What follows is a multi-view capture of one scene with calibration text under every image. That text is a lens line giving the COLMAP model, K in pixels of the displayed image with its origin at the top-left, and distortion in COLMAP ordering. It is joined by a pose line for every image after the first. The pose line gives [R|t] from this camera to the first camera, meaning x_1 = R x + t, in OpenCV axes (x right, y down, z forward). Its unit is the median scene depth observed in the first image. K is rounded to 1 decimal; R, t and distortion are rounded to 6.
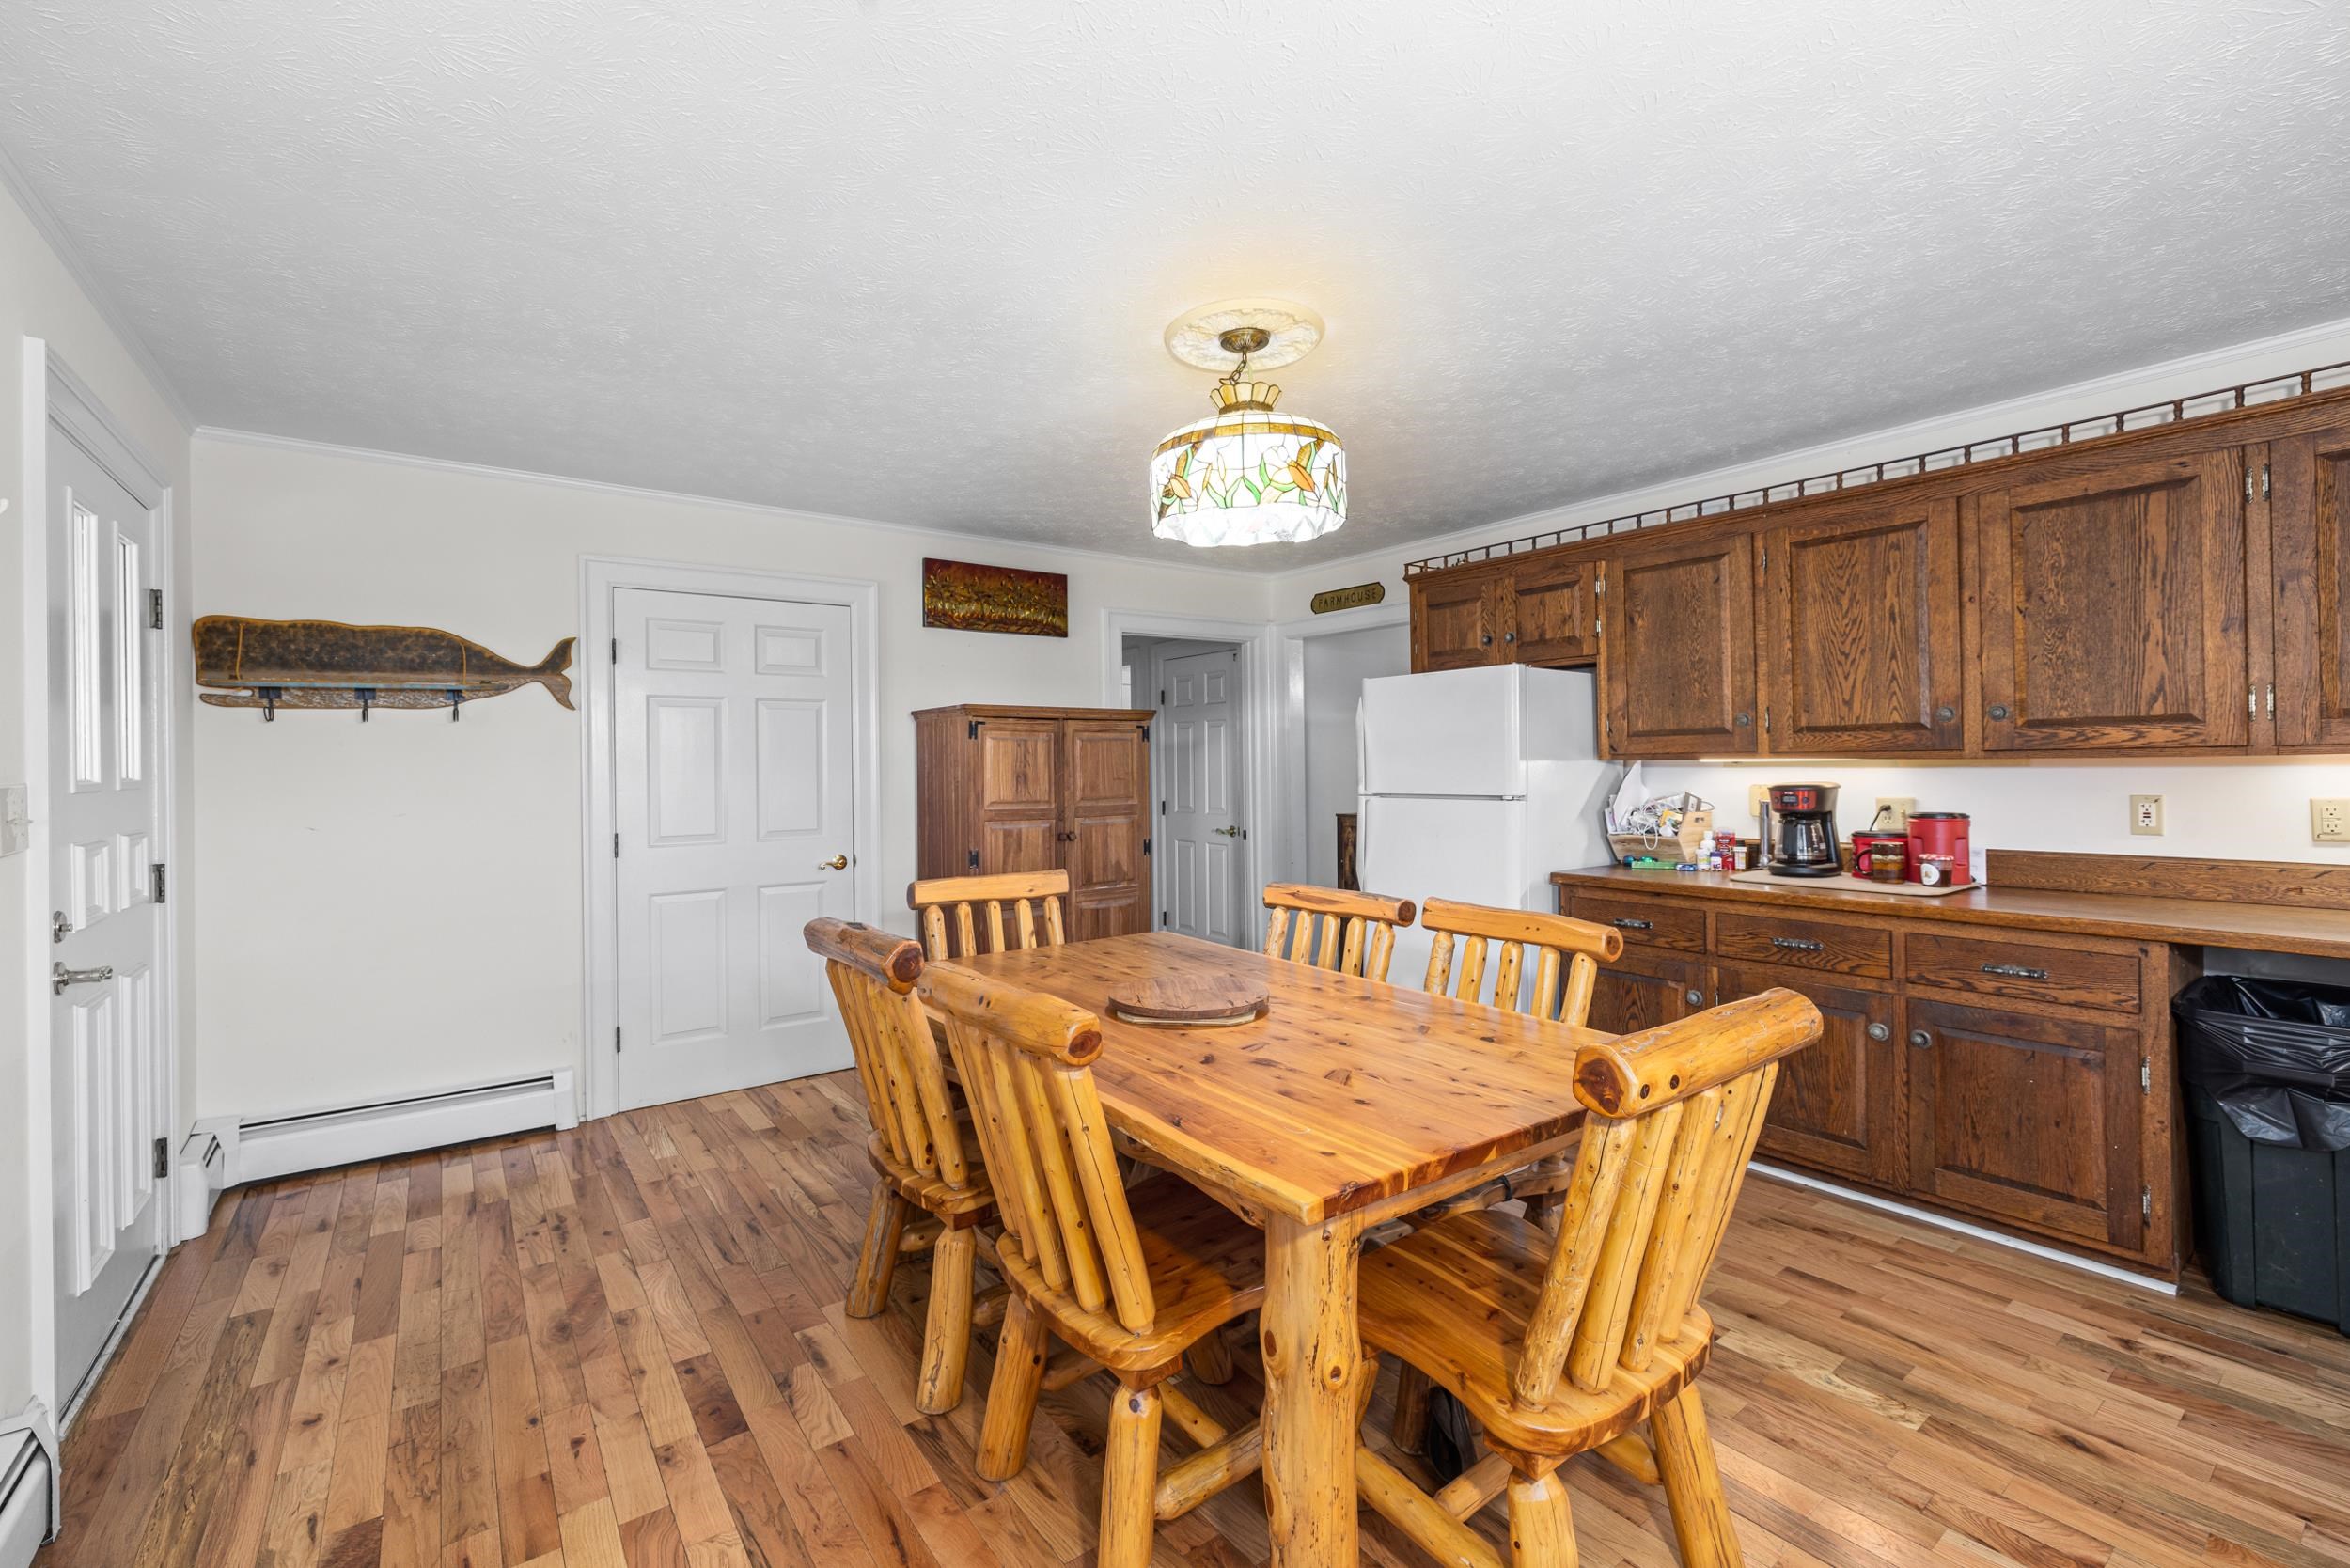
lens RADIAL K [[982.6, 0, 1167.2], [0, 982.6, 767.9], [0, 0, 1]] dist [0.002482, 0.000225]
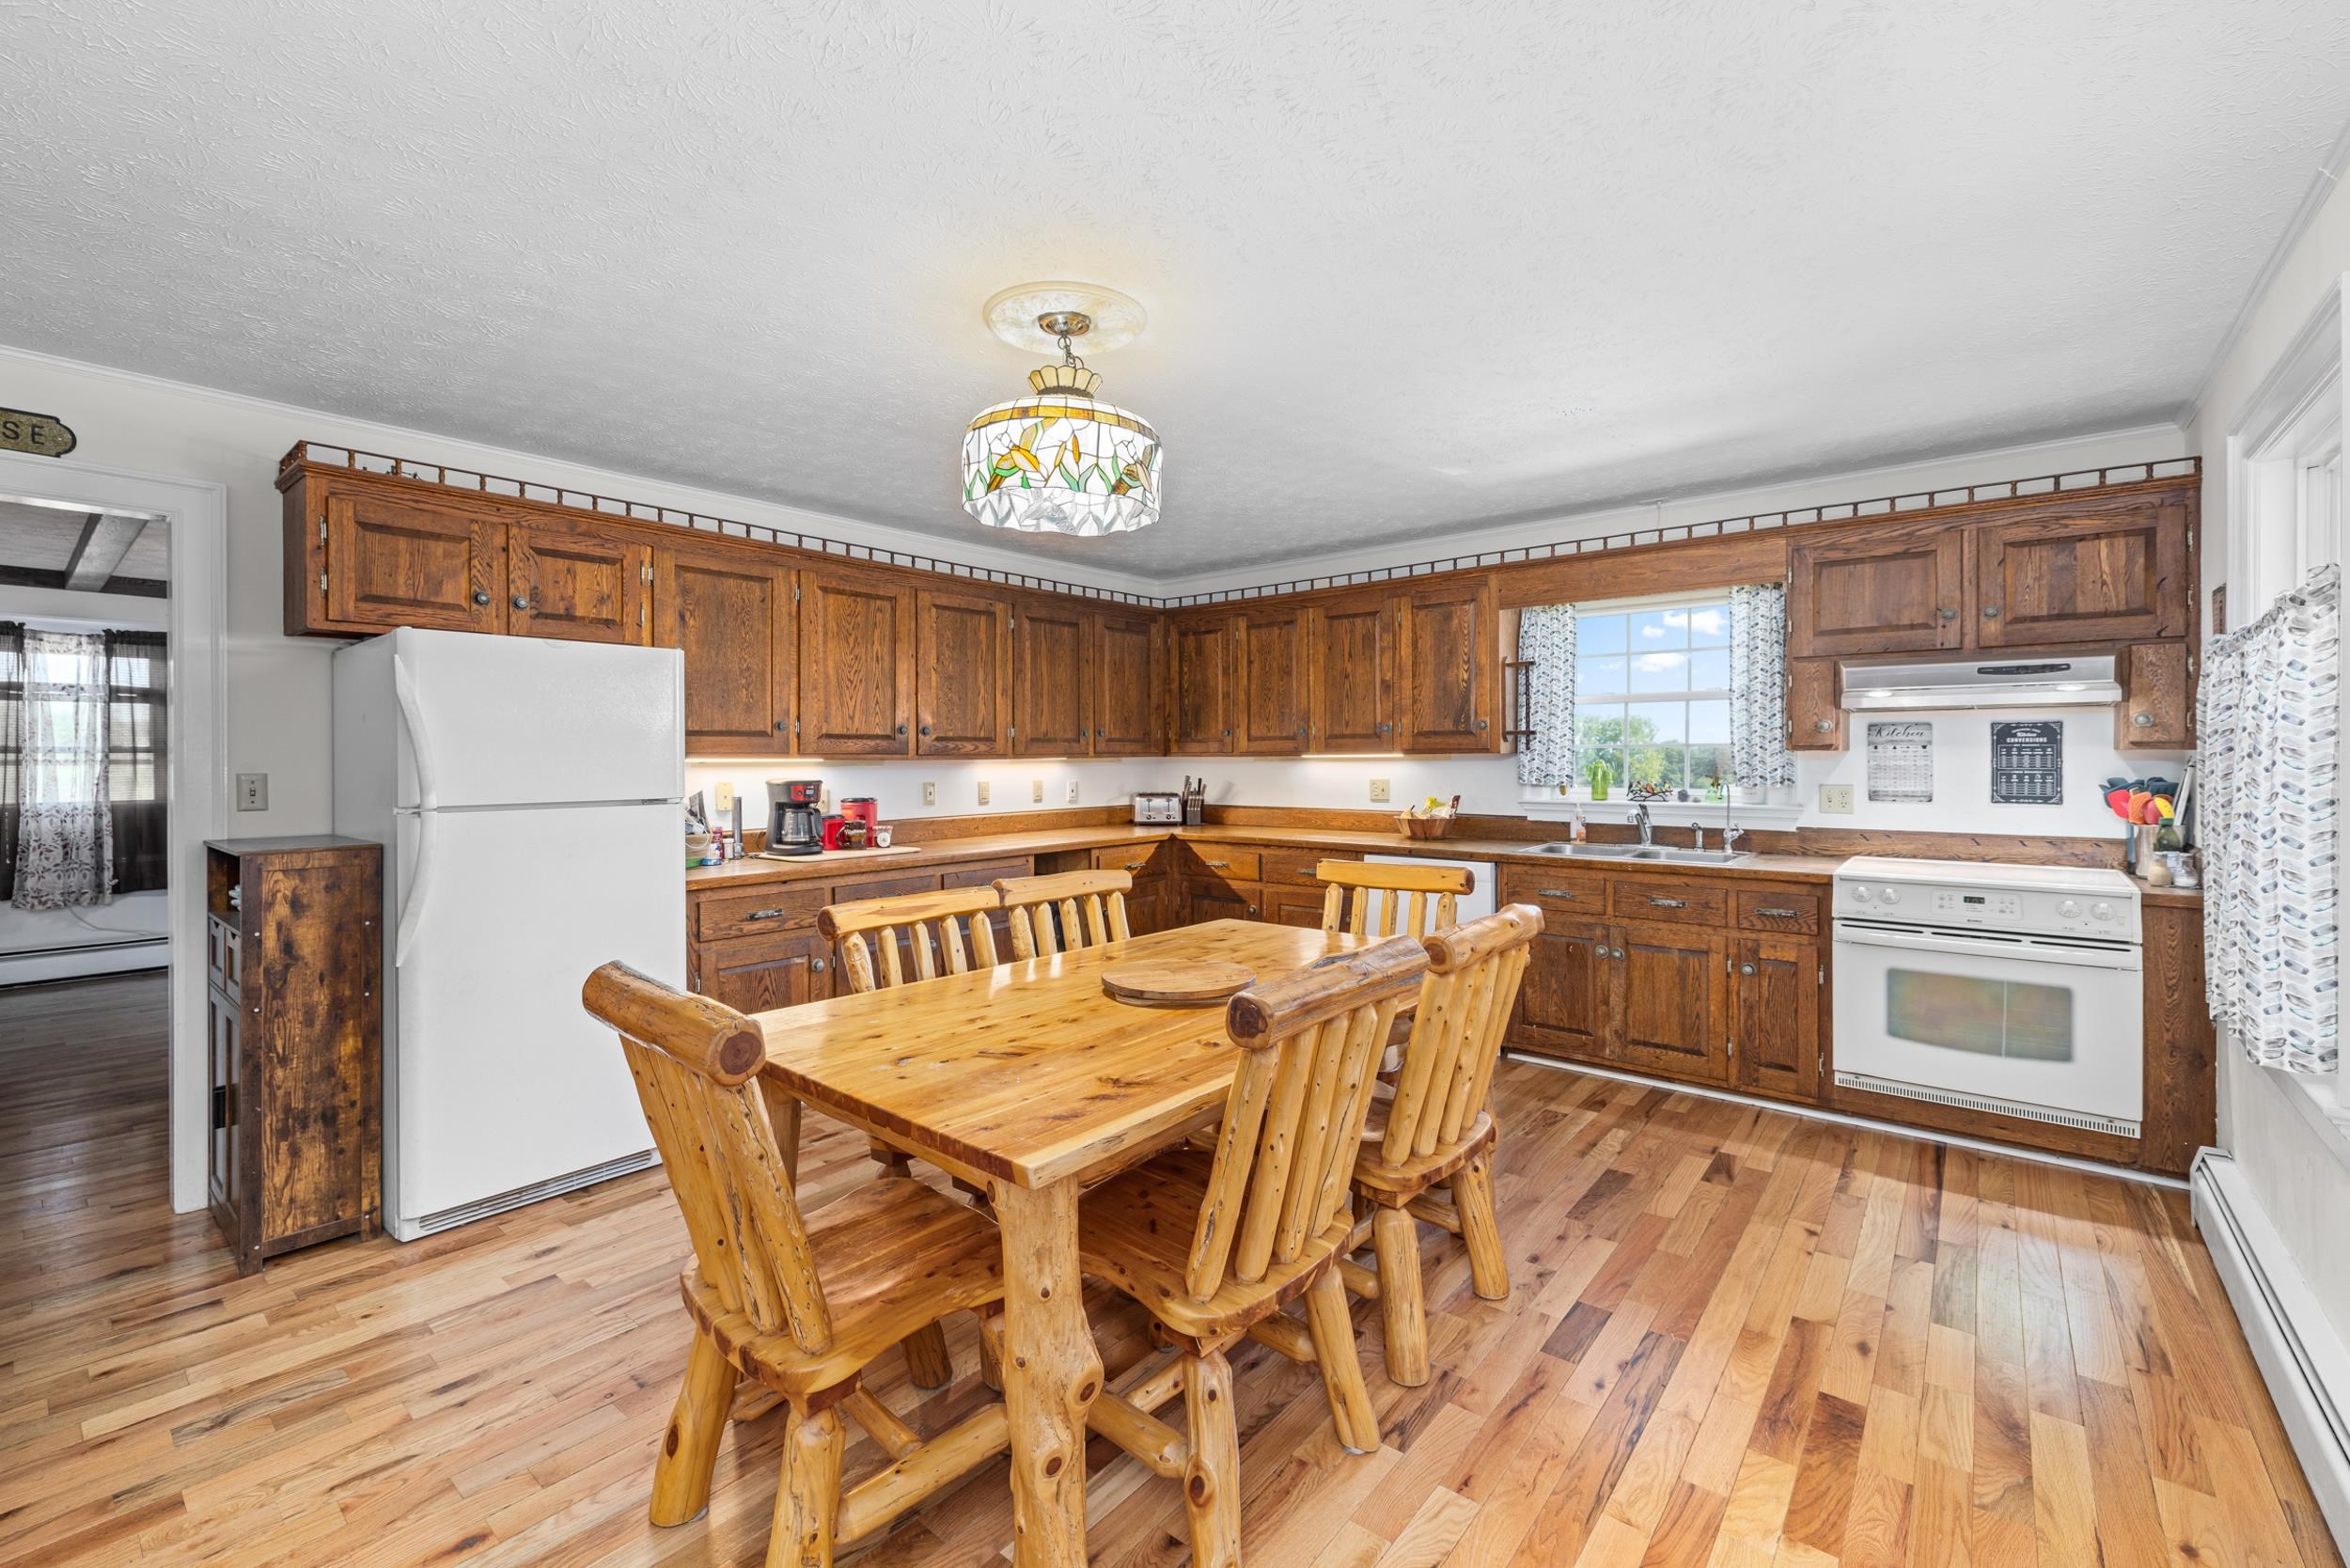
lens RADIAL K [[982.6, 0, 1168.0], [0, 982.6, 768.5], [0, 0, 1]] dist [0.002482, 0.000225]
pose [[-0.231505, 0.001338, 0.972833, -0.703816], [0.009242, 0.999957, 0.000824, 0.005887], [-0.972790, 0.009181, -0.231507, 0.889025]]
